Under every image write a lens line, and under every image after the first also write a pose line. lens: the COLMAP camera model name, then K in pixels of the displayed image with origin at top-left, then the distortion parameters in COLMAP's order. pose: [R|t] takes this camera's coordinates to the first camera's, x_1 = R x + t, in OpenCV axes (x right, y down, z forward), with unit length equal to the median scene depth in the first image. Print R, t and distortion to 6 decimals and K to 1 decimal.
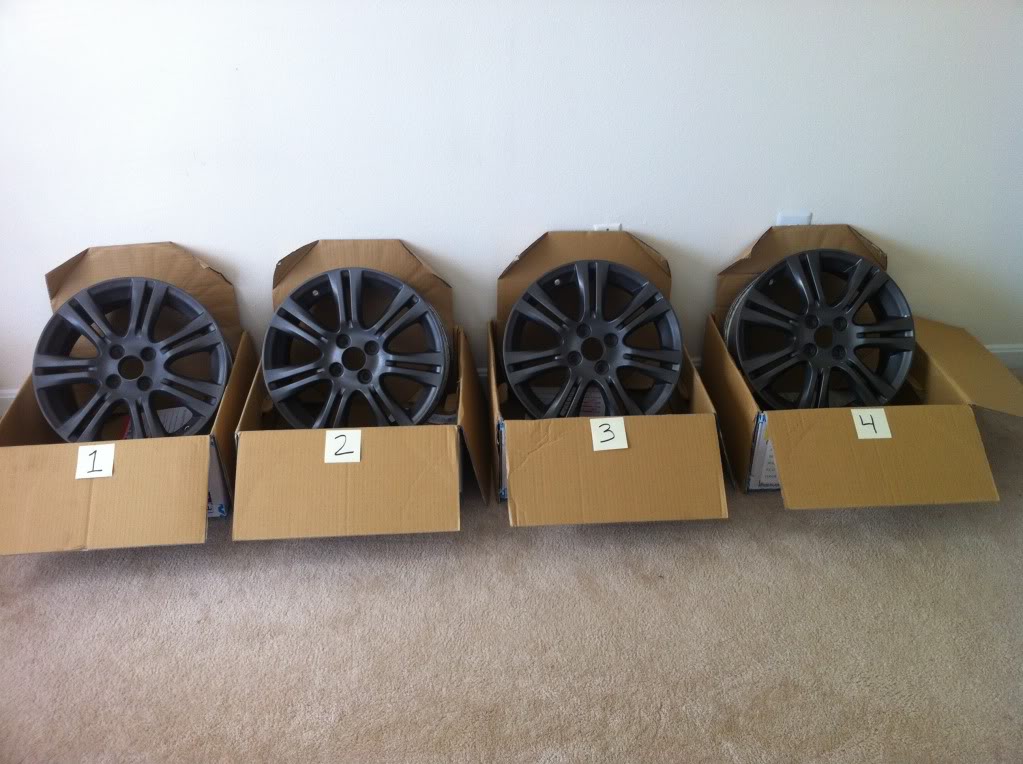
lens RADIAL K [[1031.1, 0, 508.8], [0, 1031.1, 378.0], [0, 0, 1]] dist [0.000629, 0.000000]
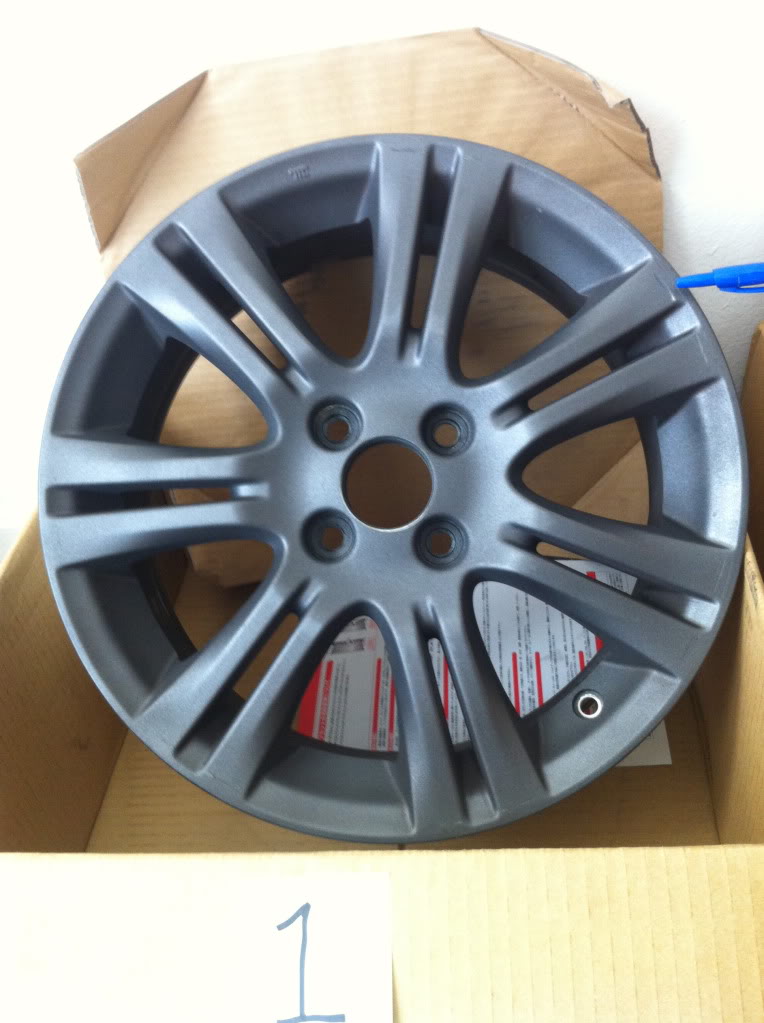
lens RADIAL K [[897.2, 0, 377.0], [0, 897.2, 513.2], [0, 0, 1]] dist [0.032951, -0.019534]
pose [[0.987868, 0.015119, -0.154555, -0.311605], [0.007577, 0.989372, 0.145212, -0.033598], [0.155108, -0.144622, 0.977254, 0.721427]]
